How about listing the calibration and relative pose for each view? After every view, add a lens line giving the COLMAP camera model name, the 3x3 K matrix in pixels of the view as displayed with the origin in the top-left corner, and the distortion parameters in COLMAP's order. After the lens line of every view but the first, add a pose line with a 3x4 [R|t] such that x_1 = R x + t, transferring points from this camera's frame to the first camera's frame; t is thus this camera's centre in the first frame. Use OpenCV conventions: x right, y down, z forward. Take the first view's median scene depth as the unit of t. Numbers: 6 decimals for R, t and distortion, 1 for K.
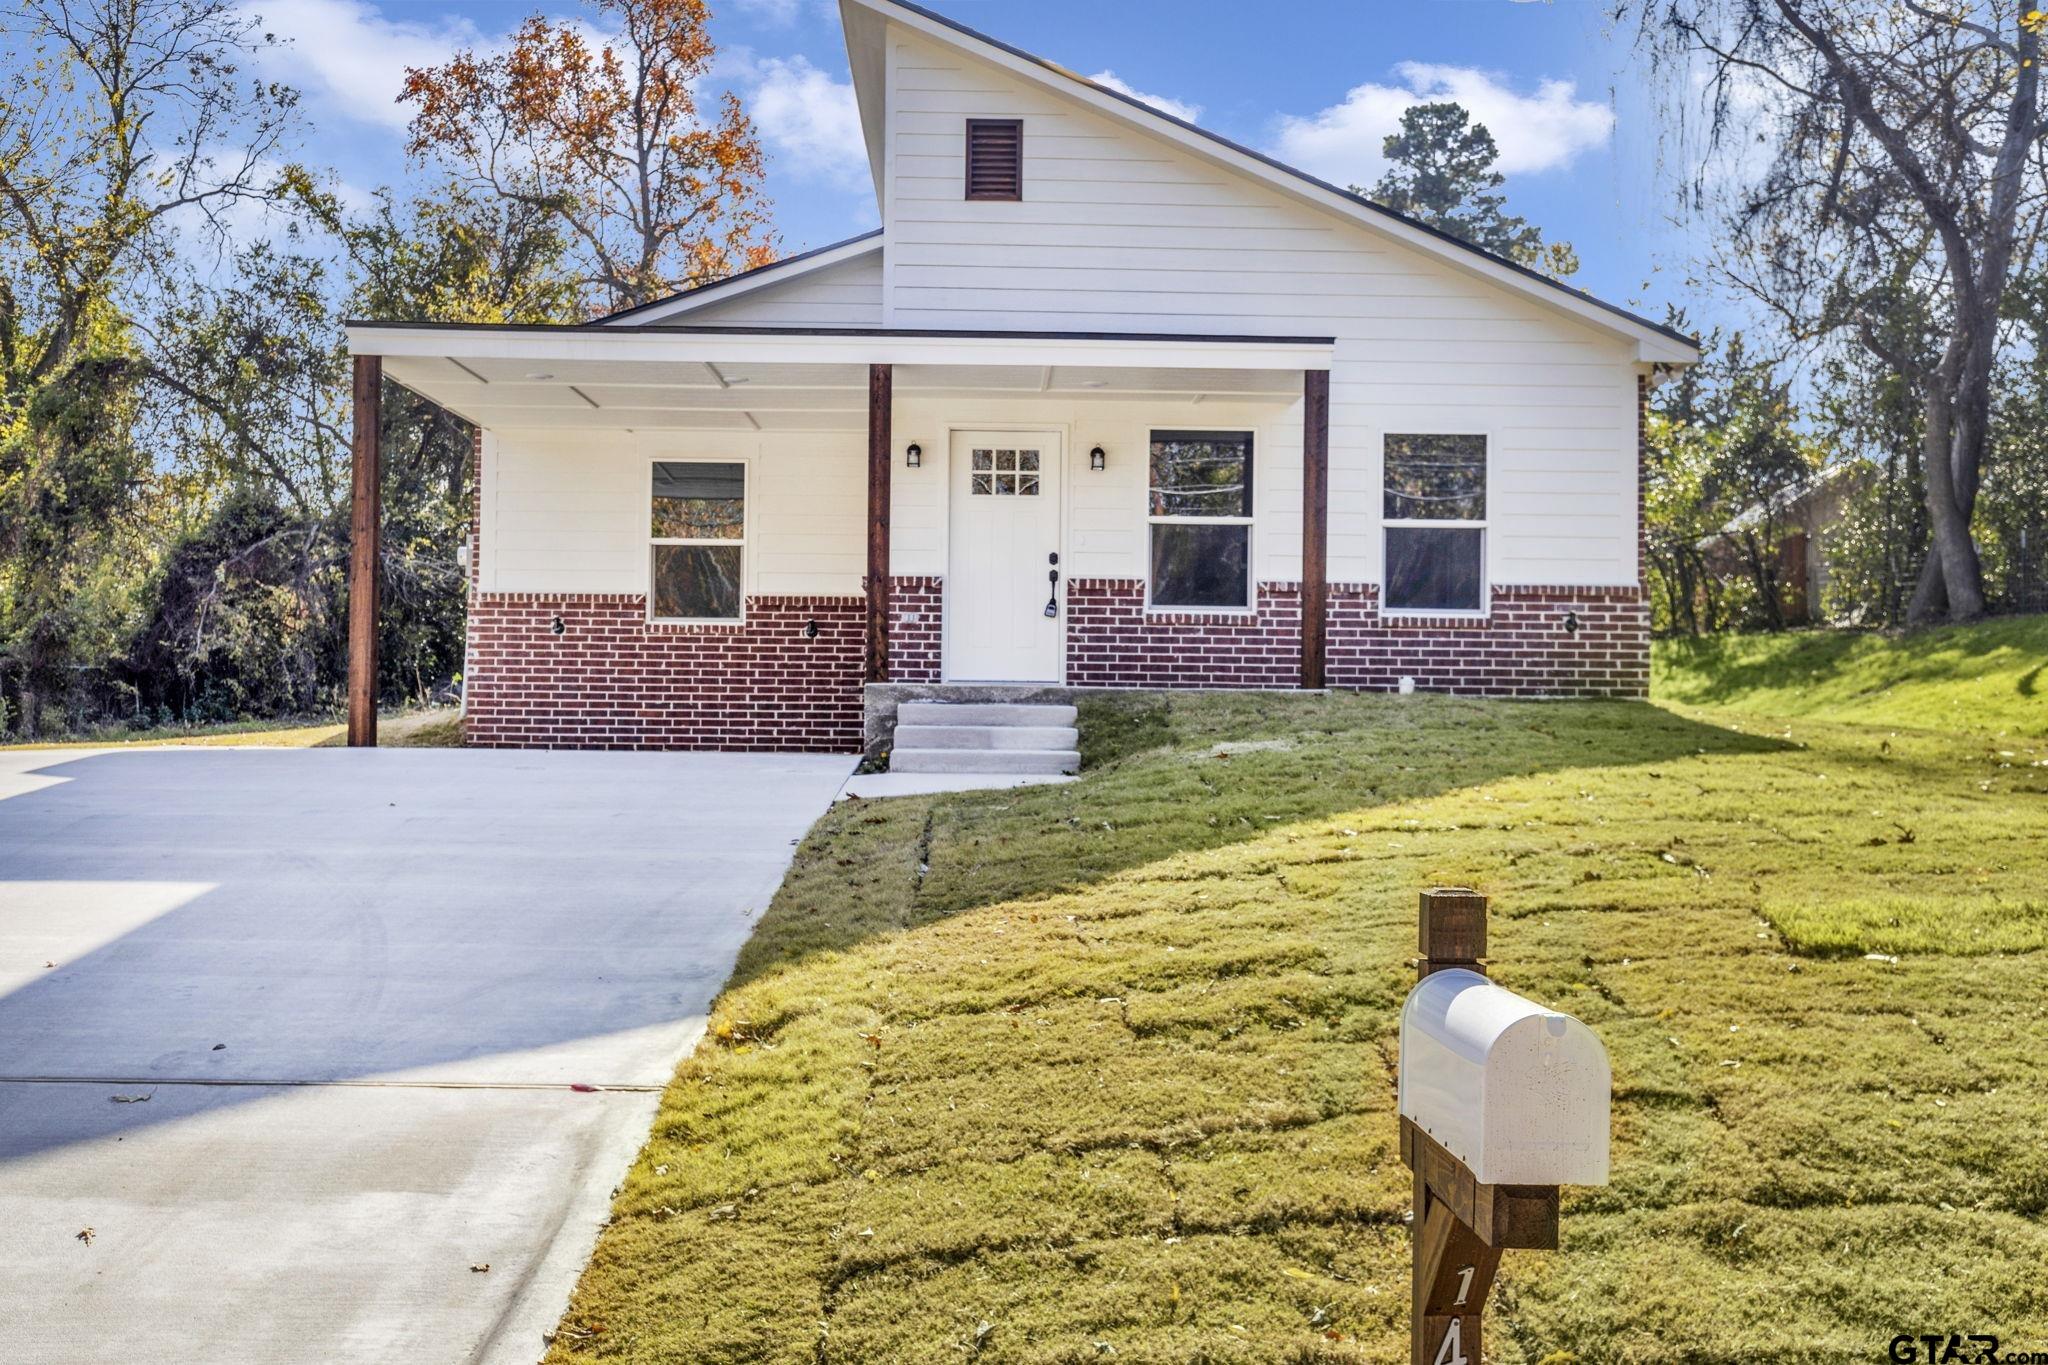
lens RADIAL K [[1945.3, 0, 983.6], [0, 1945.3, 677.6], [0, 0, 1]] dist [0.050802, 0.000073]
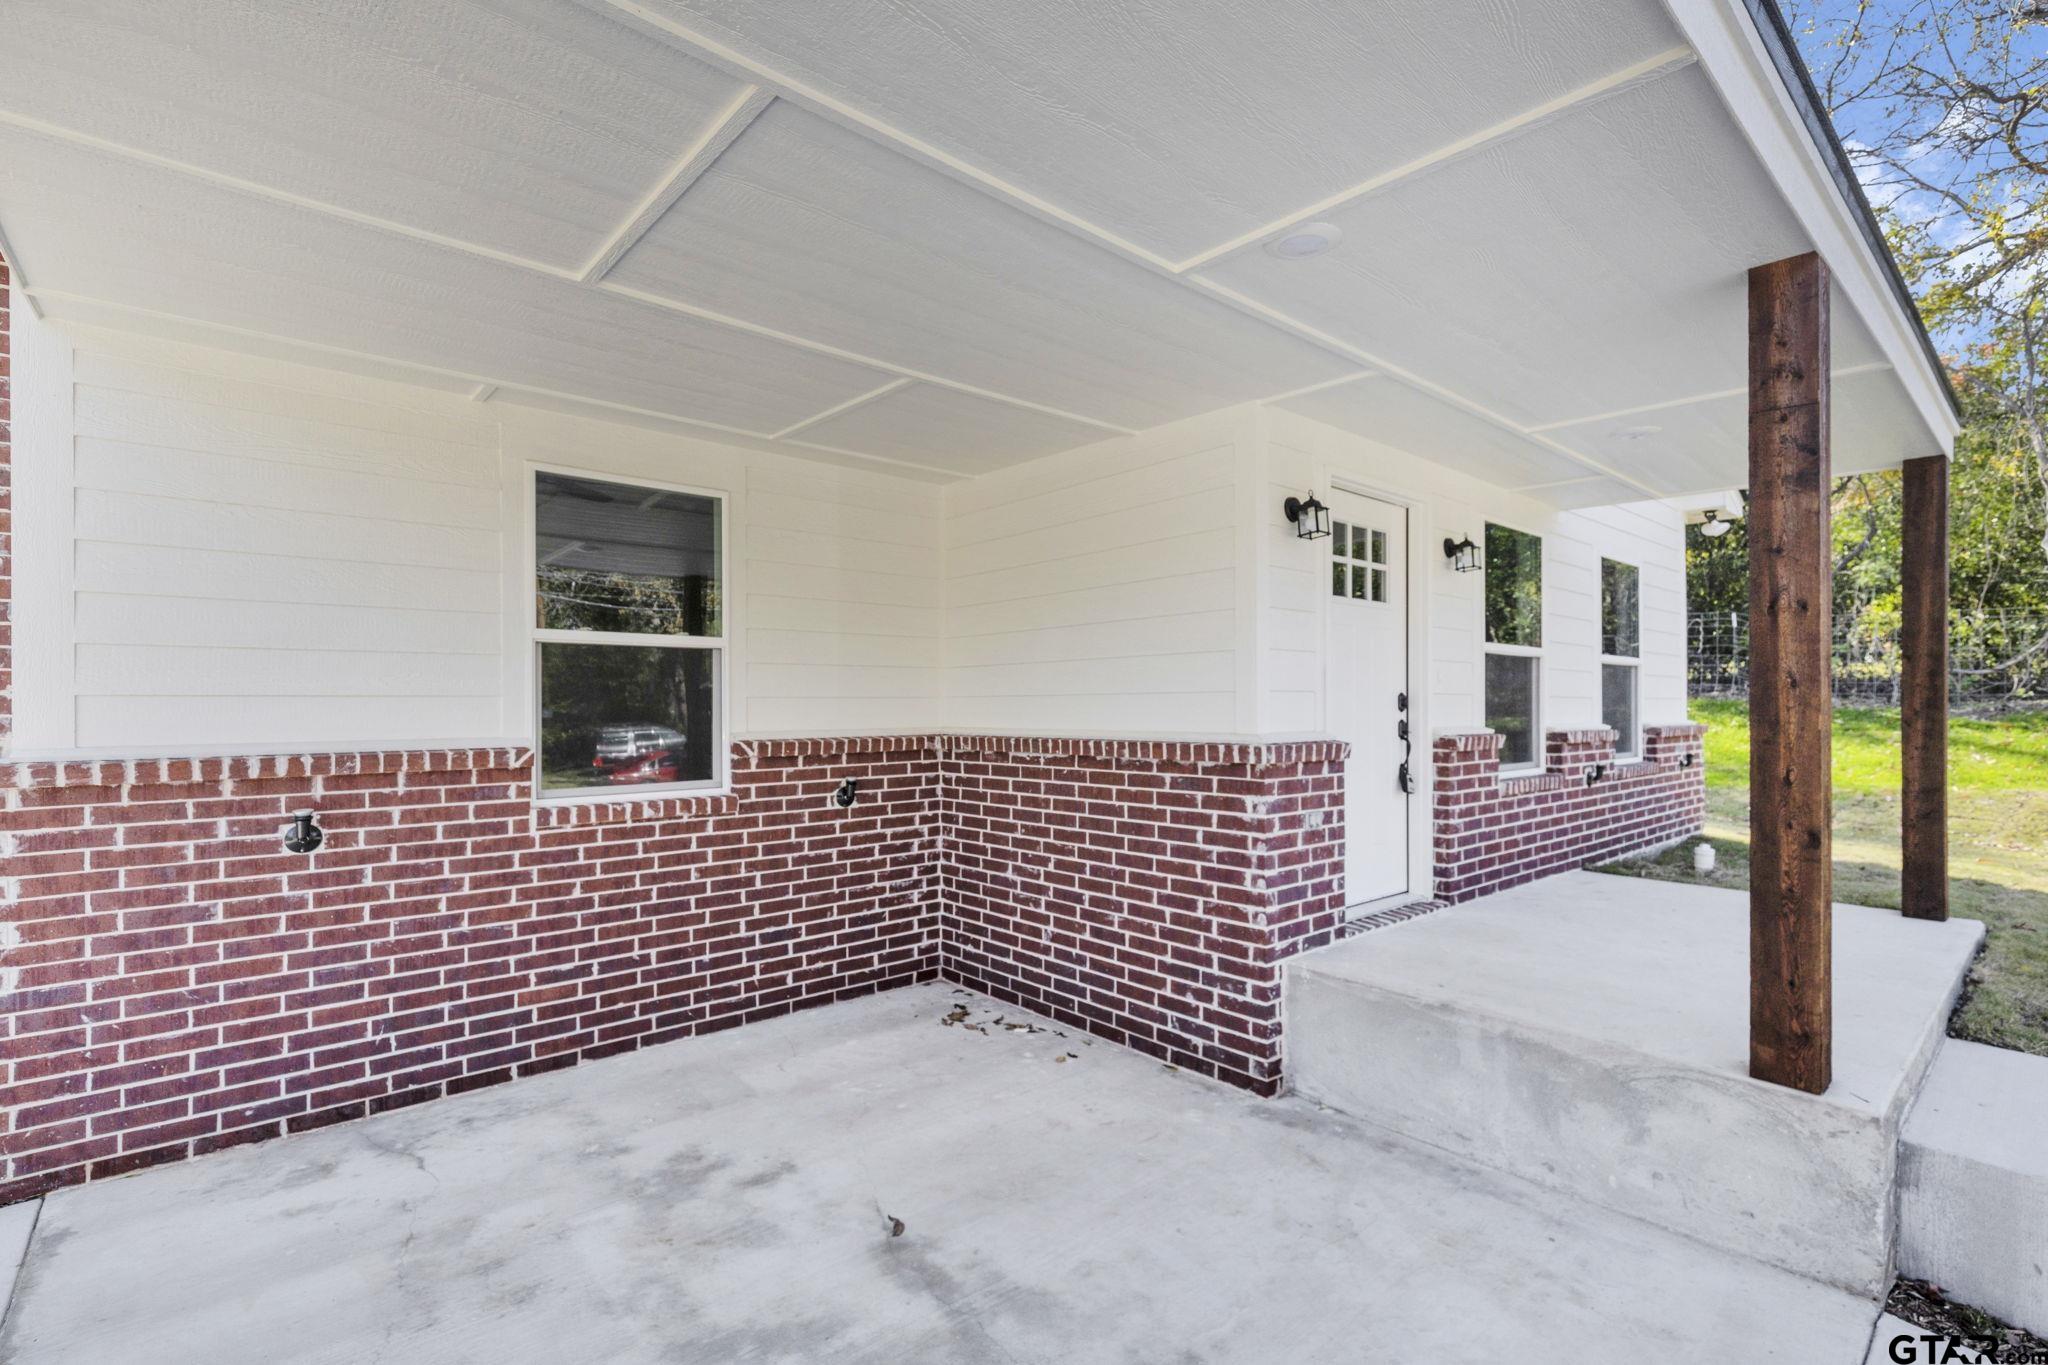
lens RADIAL K [[918.4, 0, 1024.7], [0, 918.4, 699.8], [0, 0, 1]] dist [0.007971, -0.000712]
pose [[0.756744, -0.010929, 0.653620, -0.230163], [-0.007163, 0.999662, 0.025008, -0.060837], [-0.653672, -0.023607, 0.756410, 0.752551]]
